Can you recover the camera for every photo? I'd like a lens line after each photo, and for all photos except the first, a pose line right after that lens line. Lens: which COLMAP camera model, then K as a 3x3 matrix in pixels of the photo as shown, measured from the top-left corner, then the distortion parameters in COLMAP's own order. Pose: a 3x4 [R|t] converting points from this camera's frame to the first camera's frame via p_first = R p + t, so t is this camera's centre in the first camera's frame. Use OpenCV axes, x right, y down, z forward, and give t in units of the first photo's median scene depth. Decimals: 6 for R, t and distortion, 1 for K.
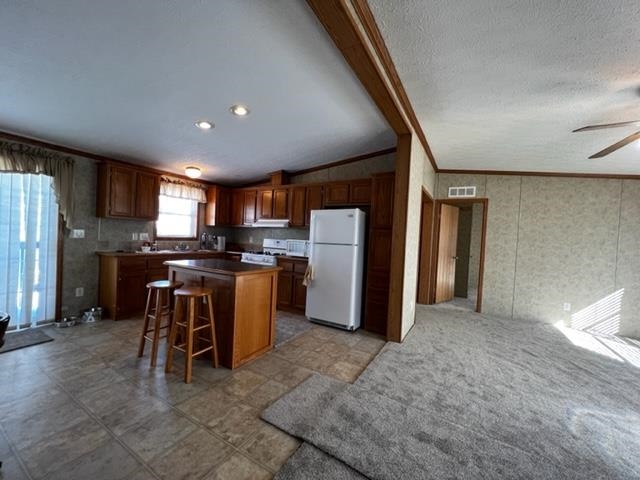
lens RADIAL K [[256.3, 0, 319.9], [0, 256.3, 241.2], [0, 0, 1]] dist [-0.000383, 0.000018]
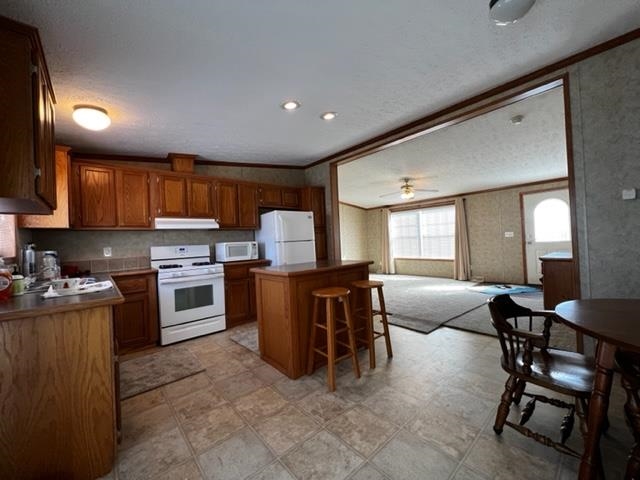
lens RADIAL K [[256.3, 0, 319.9], [0, 256.3, 241.2], [0, 0, 1]] dist [-0.000383, 0.000018]
pose [[0.312986, -0.057235, 0.948032, -1.143766], [0.074481, 0.996588, 0.035577, -0.025455], [-0.946833, 0.059476, 0.316181, 0.613085]]
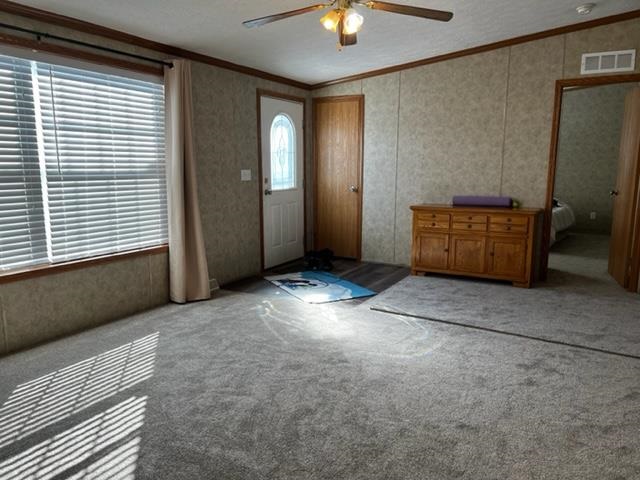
lens RADIAL K [[473.4, 0, 320.0], [0, 473.4, 240.0], [0, 0, 1]] dist [0.001977, -0.080506]
pose [[-0.997788, -0.063174, -0.020677, 0.842436], [-0.065870, 0.981453, 0.180033, 0.005586], [0.008920, 0.180997, -0.983443, 1.520192]]
